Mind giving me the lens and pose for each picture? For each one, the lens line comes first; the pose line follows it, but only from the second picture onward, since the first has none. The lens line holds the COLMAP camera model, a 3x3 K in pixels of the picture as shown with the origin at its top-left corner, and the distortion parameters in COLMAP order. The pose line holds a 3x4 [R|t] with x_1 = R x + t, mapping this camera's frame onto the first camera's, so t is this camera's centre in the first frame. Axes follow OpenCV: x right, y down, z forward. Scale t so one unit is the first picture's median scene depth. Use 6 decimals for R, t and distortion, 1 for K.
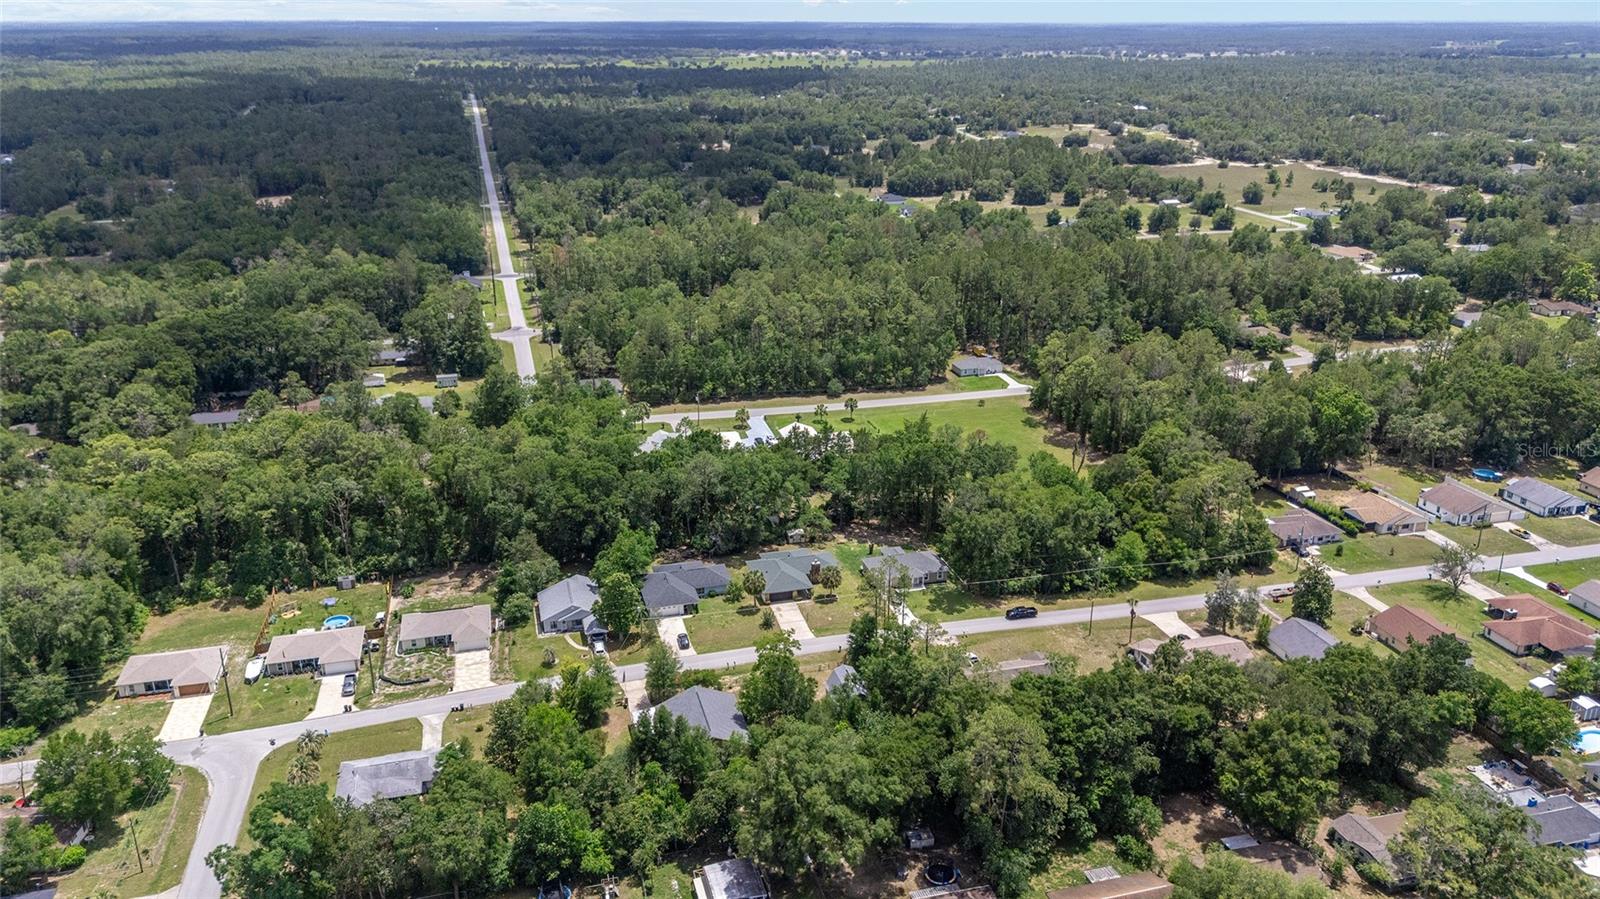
lens RADIAL K [[1203.0, 0, 806.2], [0, 1203.0, 447.2], [0, 0, 1]] dist [0.106677, -0.114063]
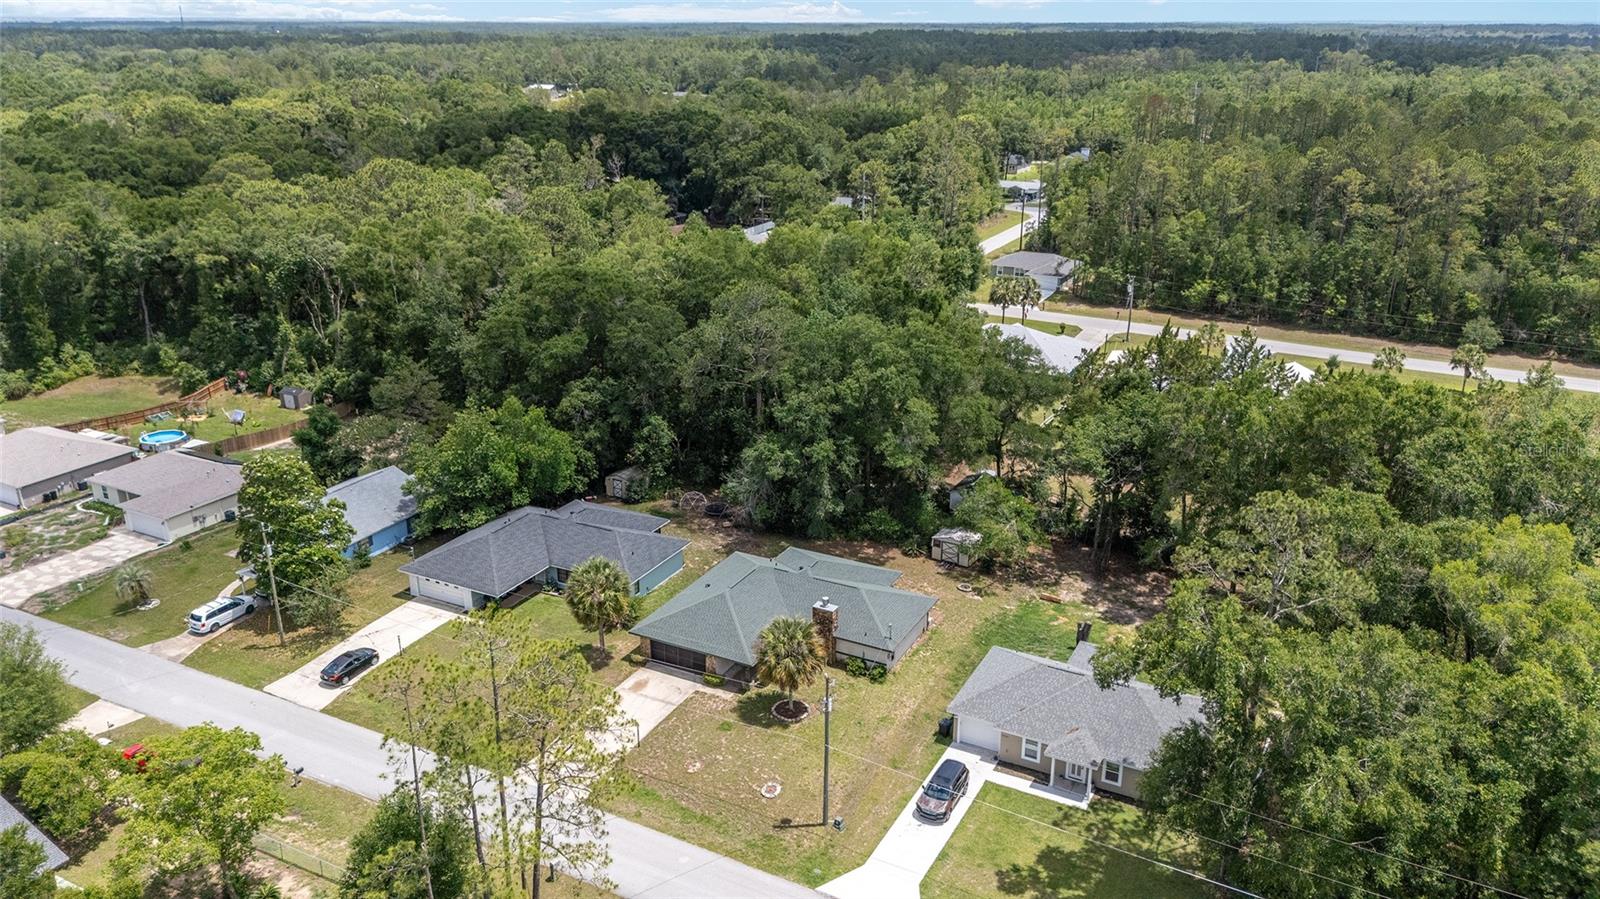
lens RADIAL K [[1182.5, 0, 807.1], [0, 1182.5, 450.9], [0, 0, 1]] dist [0.066658, -0.074900]
pose [[0.732857, 0.235849, -0.638197, 0.192646], [-0.234334, 0.968103, 0.088676, 0.019376], [0.638755, 0.084565, 0.764749, 0.644632]]
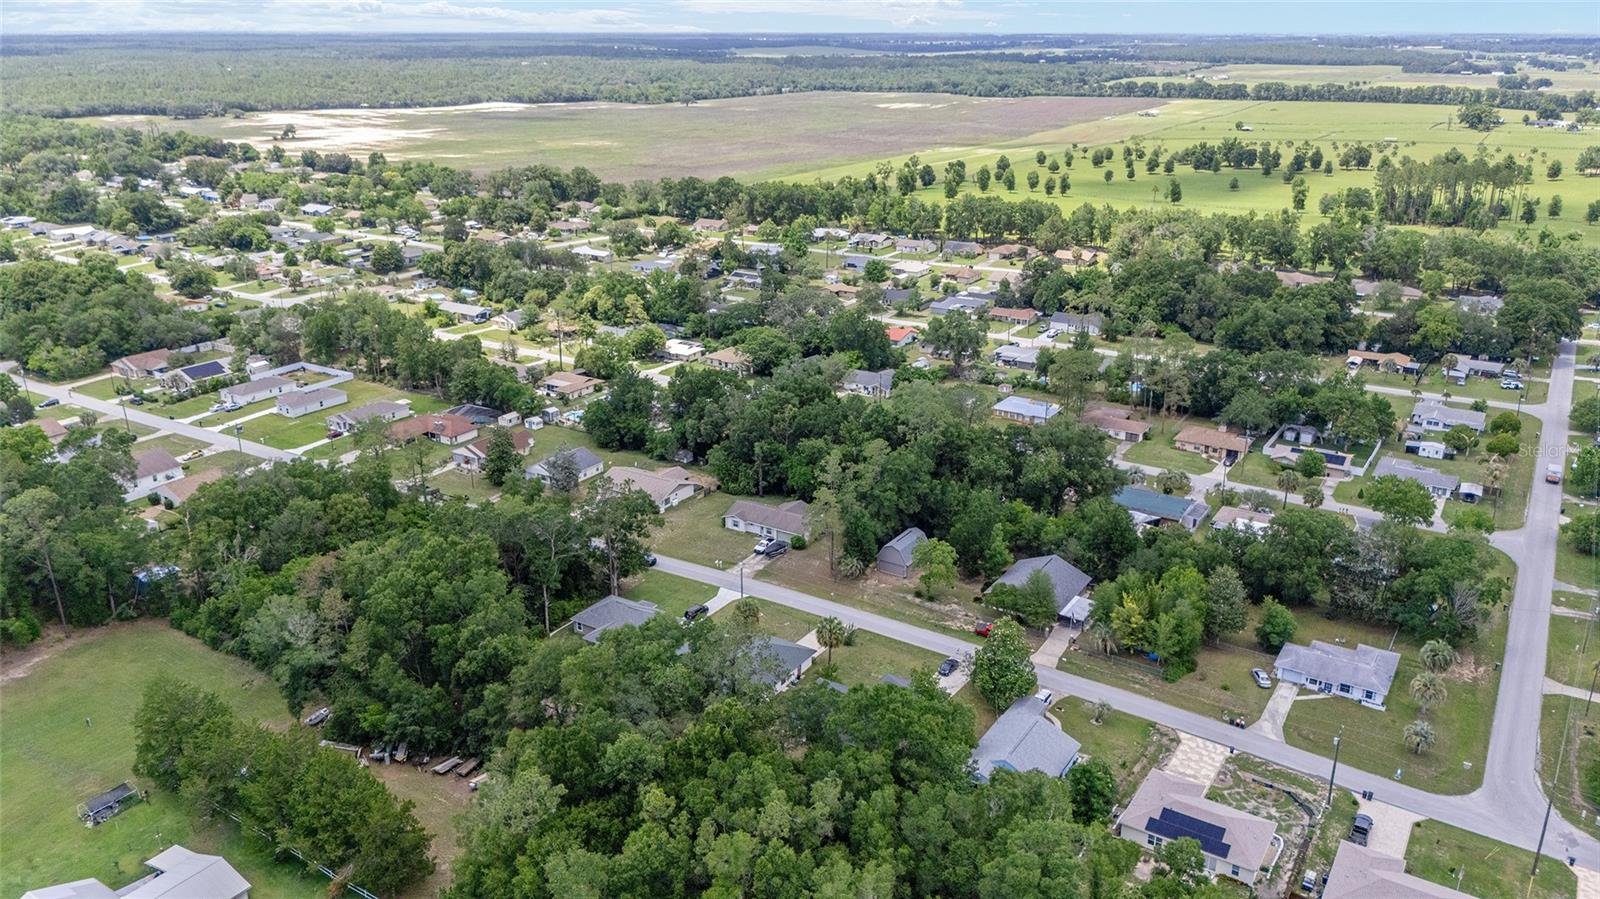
lens RADIAL K [[1182.5, 0, 807.1], [0, 1182.5, 450.9], [0, 0, 1]] dist [0.066658, -0.074900]
pose [[-0.671558, -0.250194, 0.697434, -0.457179], [0.249597, 0.809867, 0.530864, -0.335036], [-0.697647, 0.530583, -0.481425, 1.119849]]
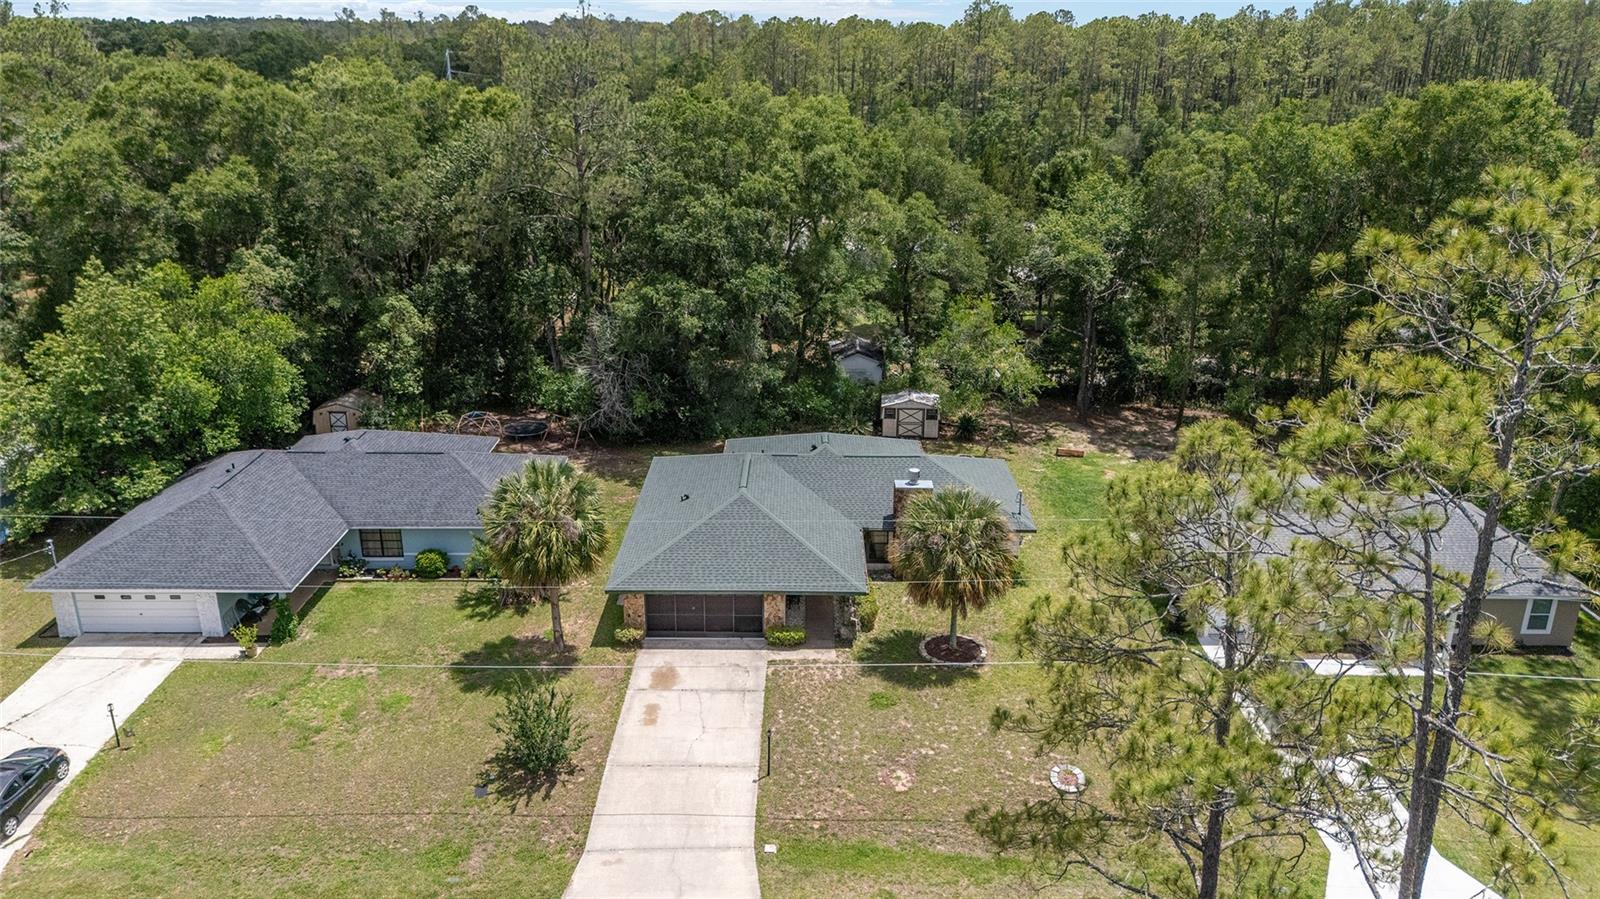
lens RADIAL K [[1182.5, 0, 807.1], [0, 1182.5, 450.9], [0, 0, 1]] dist [0.066658, -0.074900]
pose [[0.963124, 0.095286, -0.251619, 0.037965], [-0.096915, 0.995275, 0.005941, 0.080754], [0.250996, 0.018664, 0.967808, 0.700690]]
